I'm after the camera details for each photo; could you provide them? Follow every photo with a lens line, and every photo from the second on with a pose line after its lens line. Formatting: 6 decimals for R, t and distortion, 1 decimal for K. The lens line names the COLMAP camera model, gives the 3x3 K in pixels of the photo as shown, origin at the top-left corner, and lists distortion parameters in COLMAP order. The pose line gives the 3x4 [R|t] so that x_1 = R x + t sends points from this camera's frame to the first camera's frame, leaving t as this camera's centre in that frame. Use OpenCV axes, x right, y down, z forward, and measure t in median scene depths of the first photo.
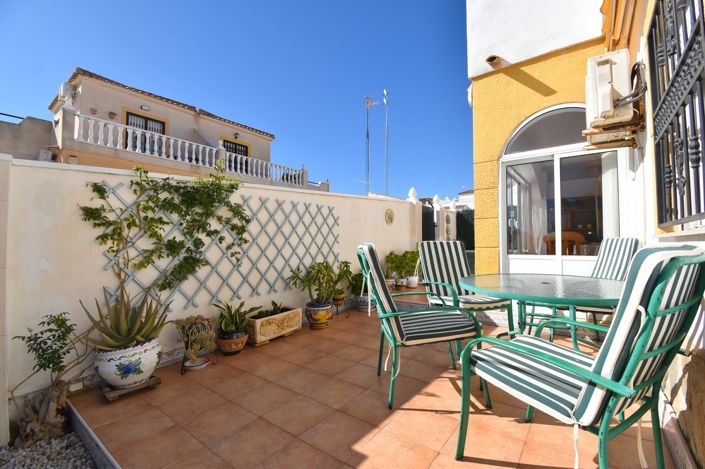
lens RADIAL K [[309.1, 0, 357.8], [0, 309.1, 236.8], [0, 0, 1]] dist [0.000748, -0.014542]
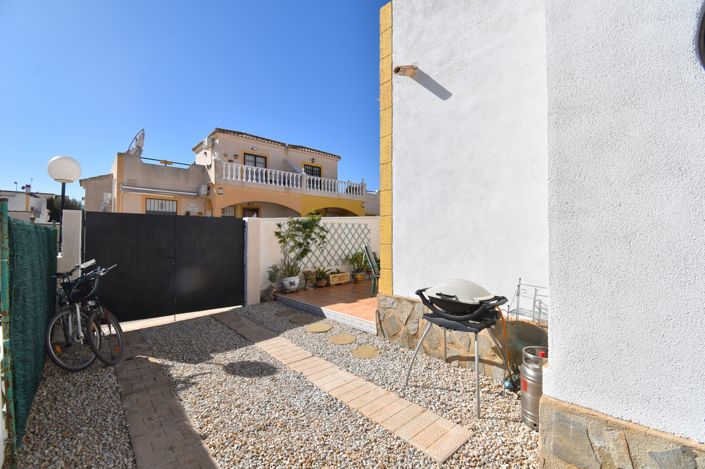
lens RADIAL K [[309.1, 0, 354.9], [0, 309.1, 235.5], [0, 0, 1]] dist [0.000748, -0.014542]
pose [[0.974840, -0.002558, -0.222892, 0.342976], [0.004581, 0.999953, 0.008557, -0.050293], [0.222860, -0.009363, 0.974805, -1.120766]]
